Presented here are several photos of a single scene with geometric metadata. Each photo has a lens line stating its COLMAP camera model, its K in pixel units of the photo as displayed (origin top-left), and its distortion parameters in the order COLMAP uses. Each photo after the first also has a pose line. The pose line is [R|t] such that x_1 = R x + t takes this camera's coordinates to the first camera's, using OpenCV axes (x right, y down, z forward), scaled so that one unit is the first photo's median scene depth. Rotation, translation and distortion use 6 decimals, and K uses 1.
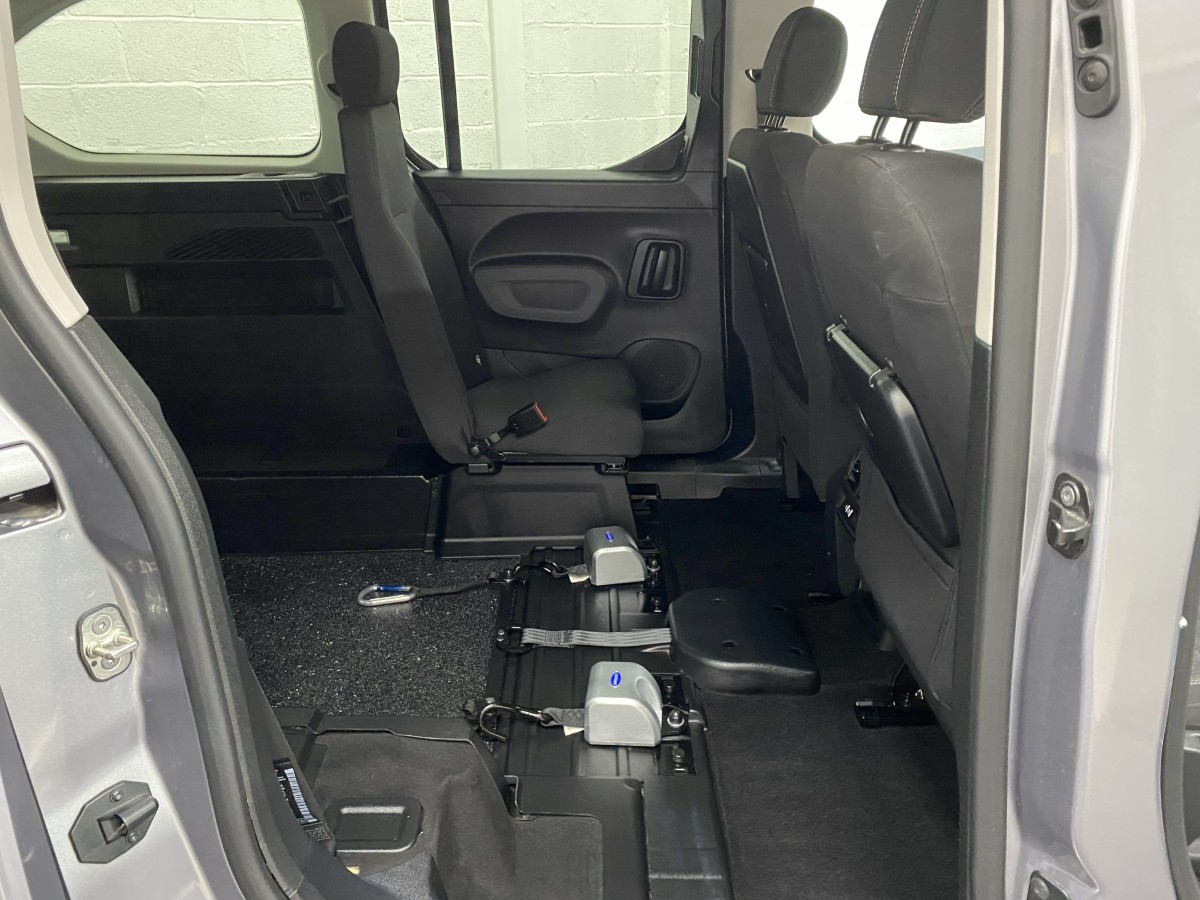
lens RADIAL K [[908.9, 0, 580.6], [0, 908.9, 444.6], [0, 0, 1]] dist [0.092232, -0.137855]
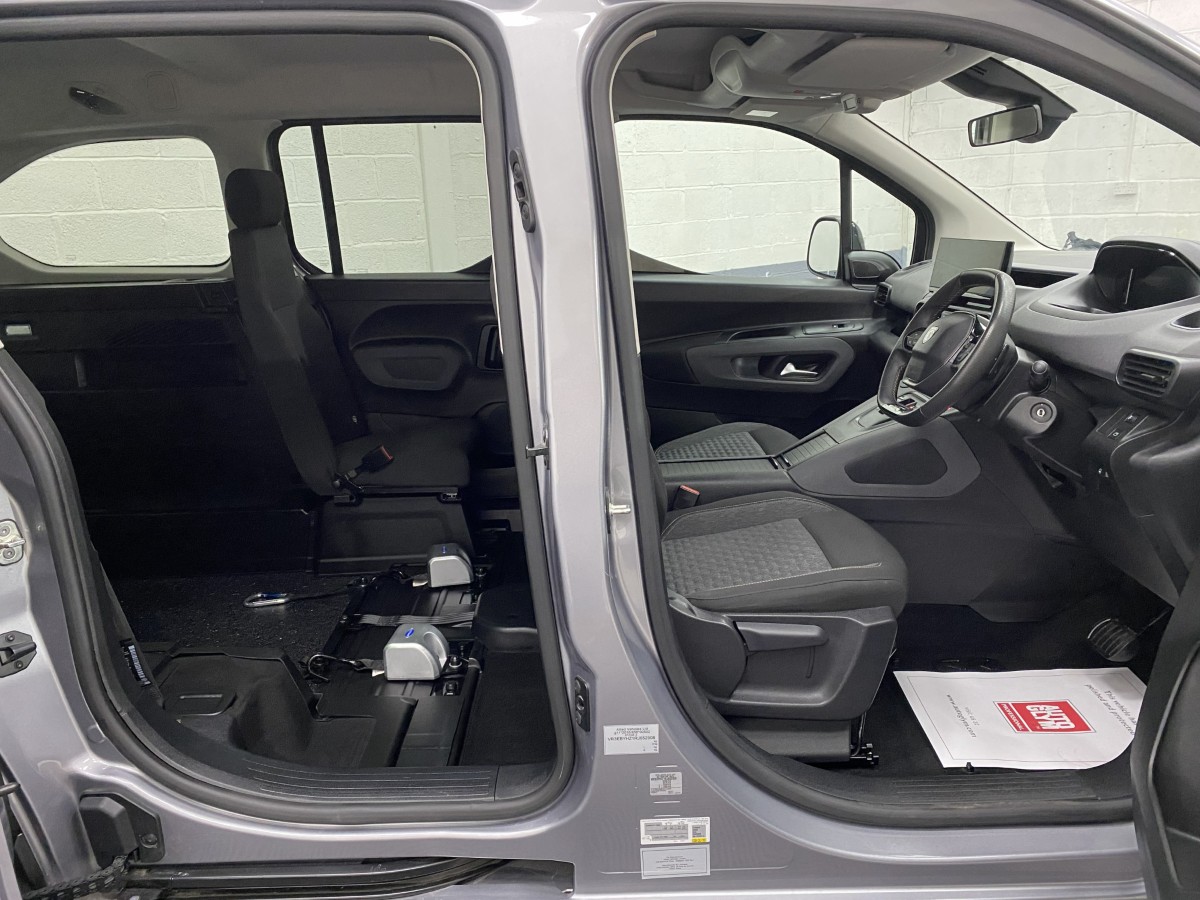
lens RADIAL K [[920.6, 0, 587.0], [0, 920.6, 450.2], [0, 0, 1]] dist [0.031307, -0.017223]
pose [[0.999790, -0.018413, 0.009003, 0.221913], [0.019278, 0.993970, -0.107940, 0.104712], [-0.006961, 0.108091, 0.994117, -0.296994]]
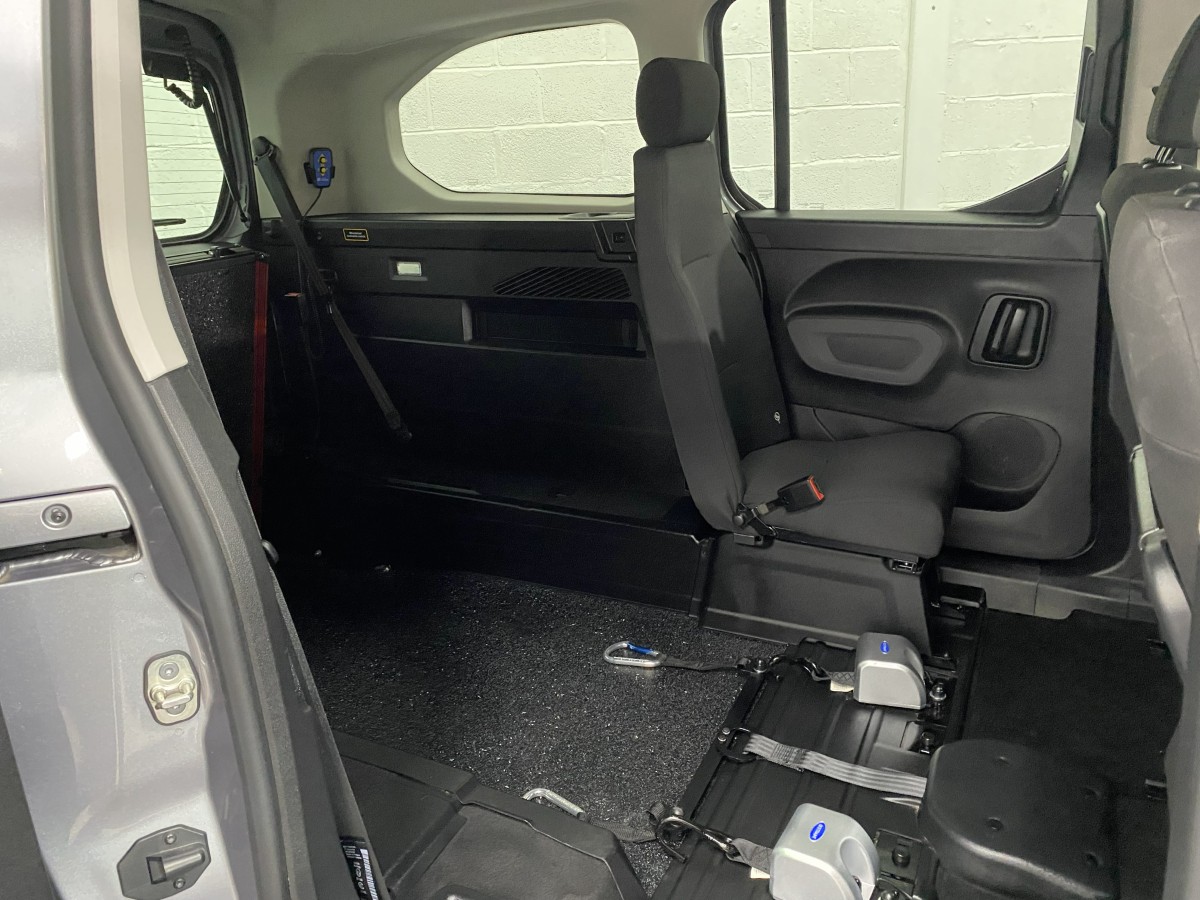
lens RADIAL K [[920.6, 0, 587.0], [0, 920.6, 450.2], [0, 0, 1]] dist [0.031307, -0.017223]
pose [[0.898327, 0.121872, -0.422085, 0.122651], [-0.132039, 0.991231, 0.005187, -0.045976], [0.419016, 0.051072, 0.906542, 0.104623]]
